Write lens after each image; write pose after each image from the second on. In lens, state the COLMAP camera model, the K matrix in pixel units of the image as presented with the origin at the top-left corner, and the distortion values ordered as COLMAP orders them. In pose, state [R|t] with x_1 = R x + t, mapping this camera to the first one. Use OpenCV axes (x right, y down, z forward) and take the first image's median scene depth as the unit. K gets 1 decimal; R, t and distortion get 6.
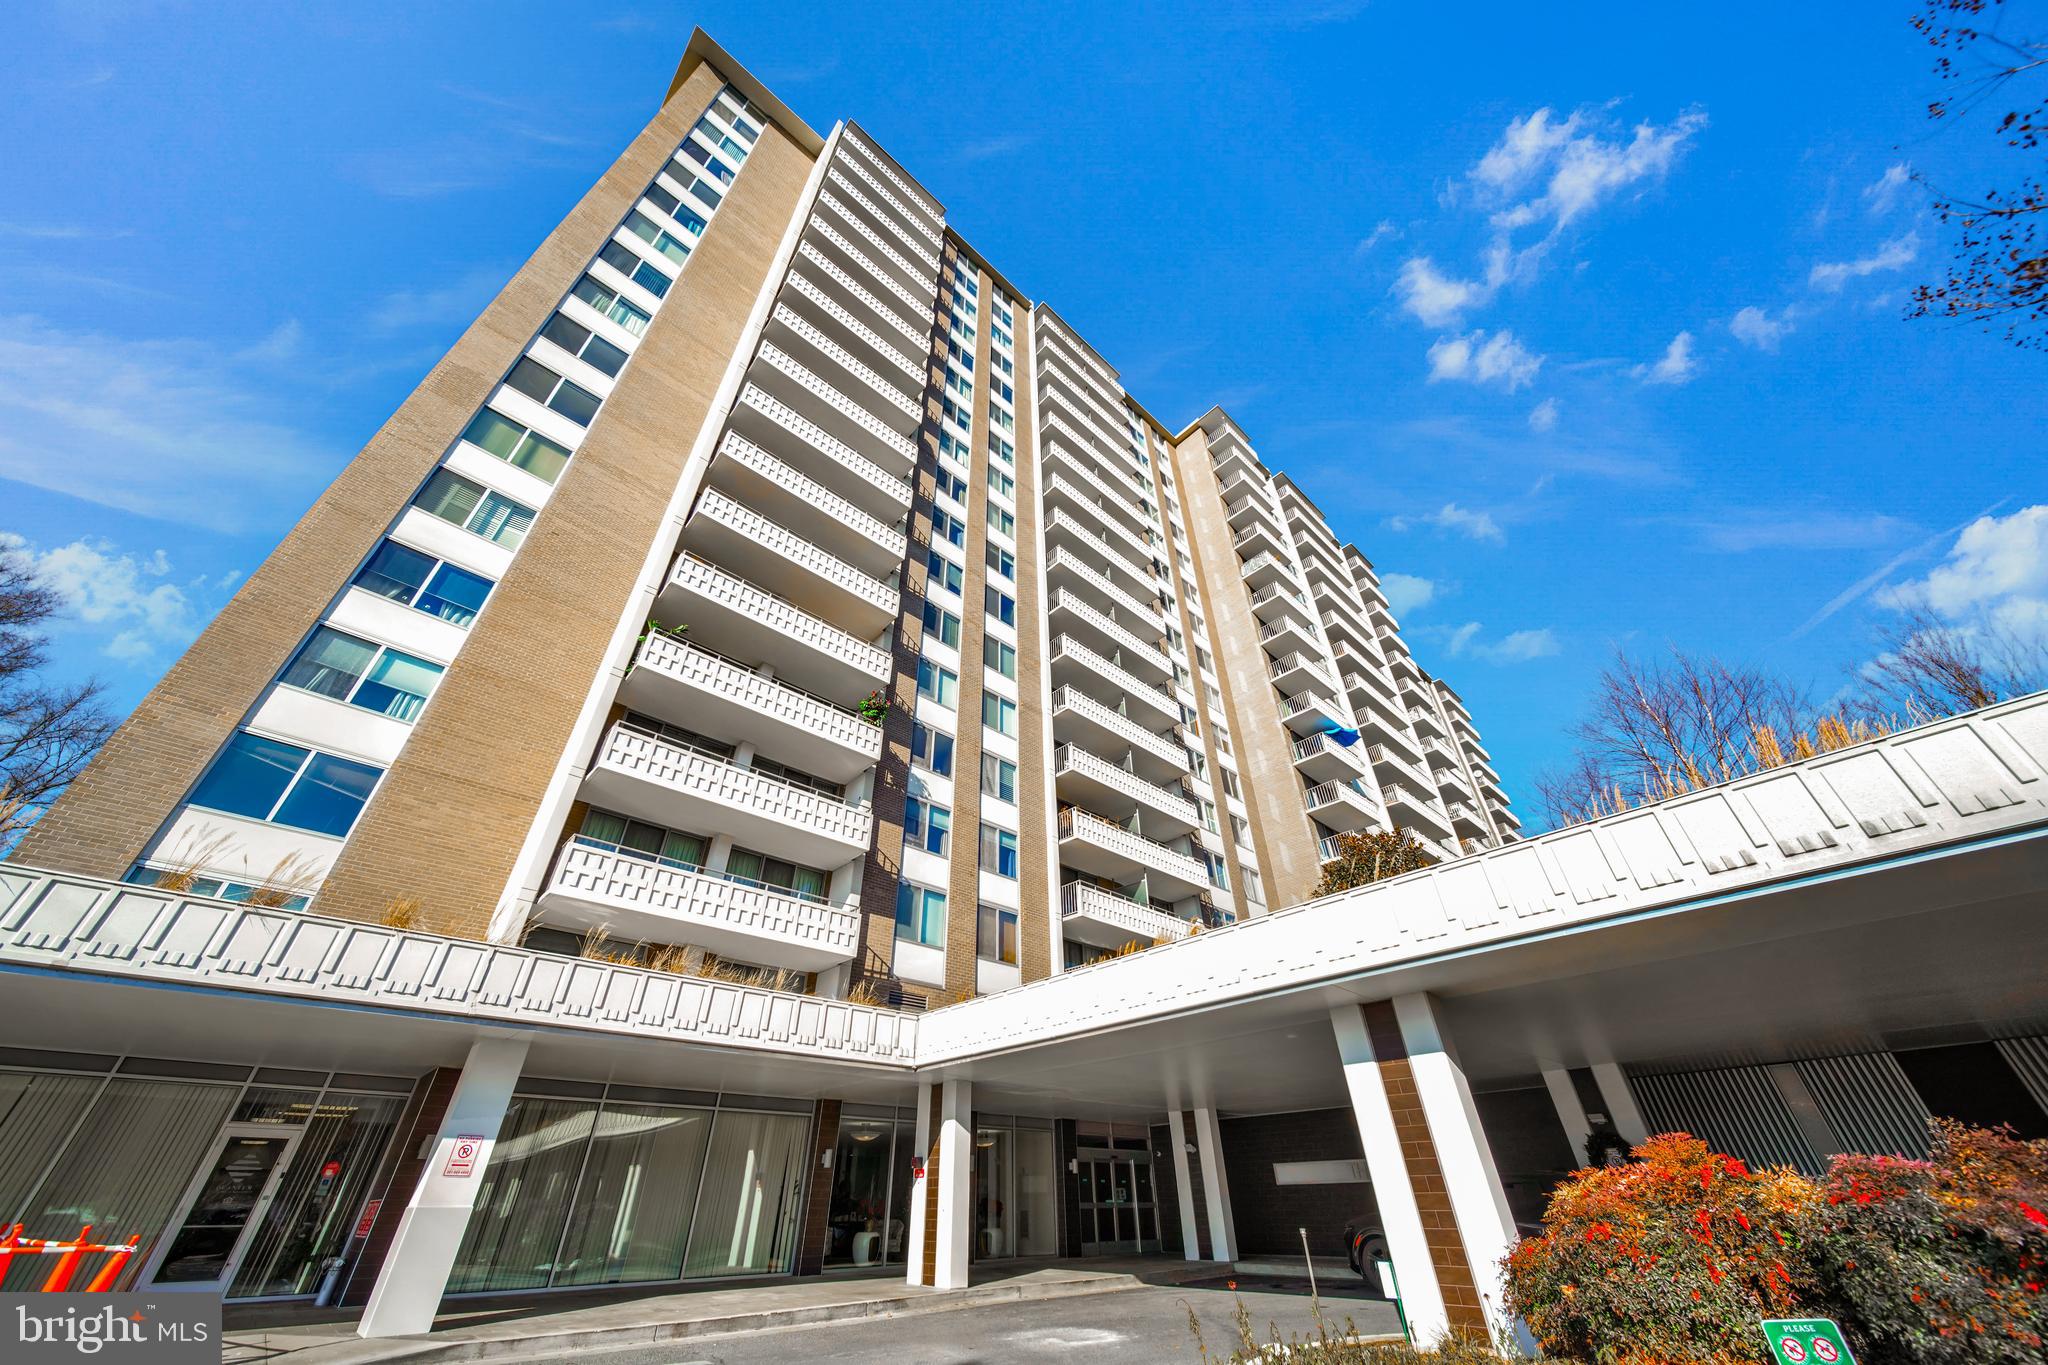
lens RADIAL K [[727.4, 0, 1024.0], [0, 727.4, 682.5], [0, 0, 1]] dist [0.027719, 0.000034]
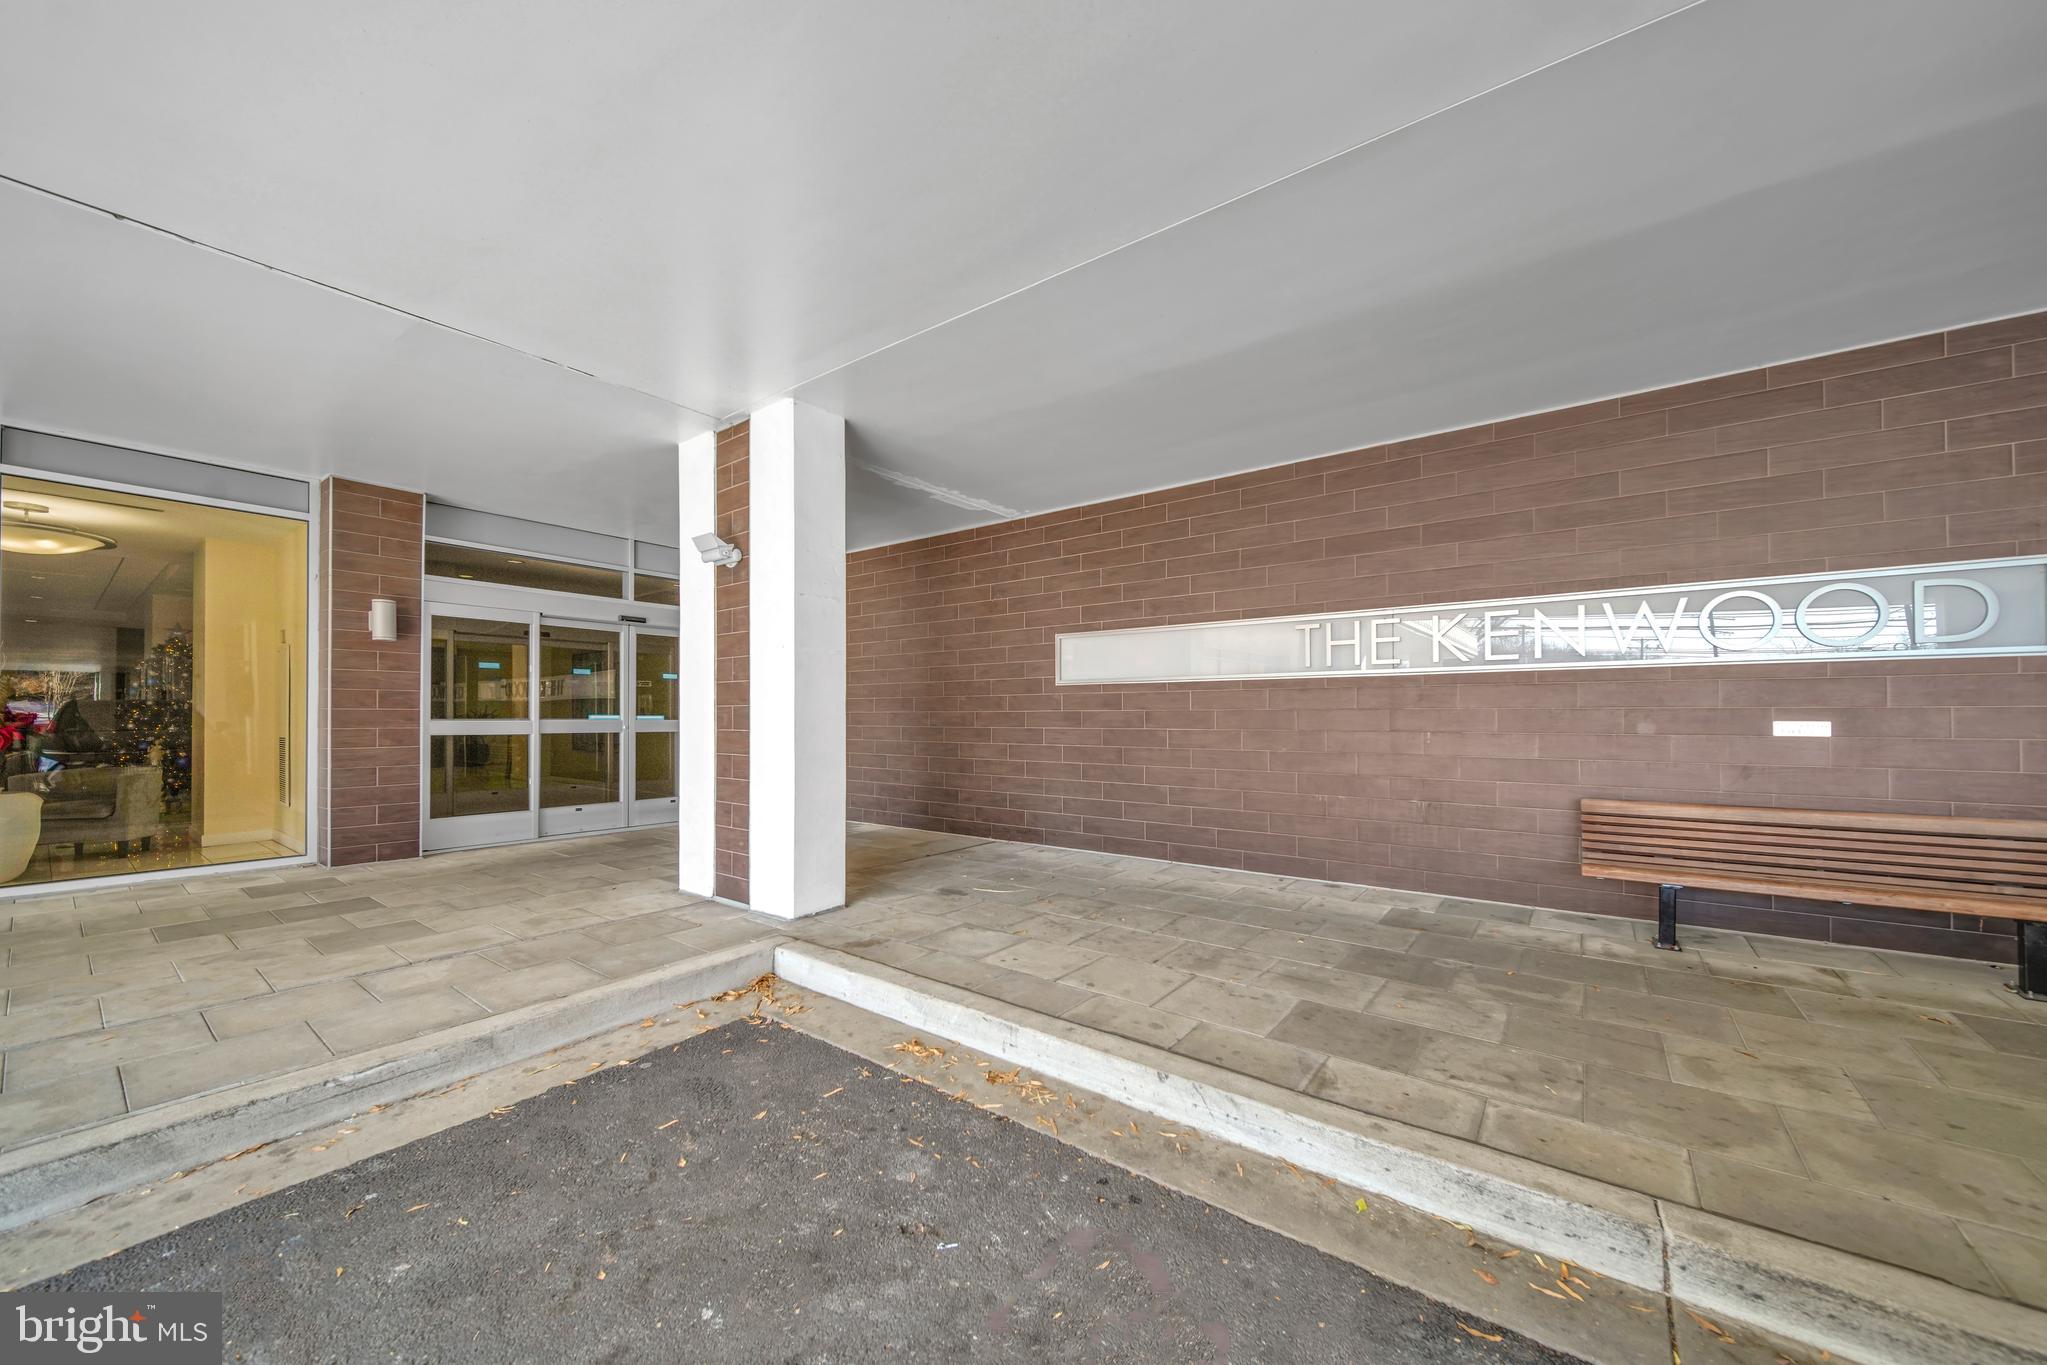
lens RADIAL K [[738.7, 0, 1022.7], [0, 738.7, 720.4], [0, 0, 1]] dist [0.000144, 0.000001]
pose [[0.984262, 0.017830, 0.175814, 0.268484], [-0.117681, 0.808336, 0.576839, 0.500066], [-0.131831, -0.588451, 0.797713, 0.723453]]
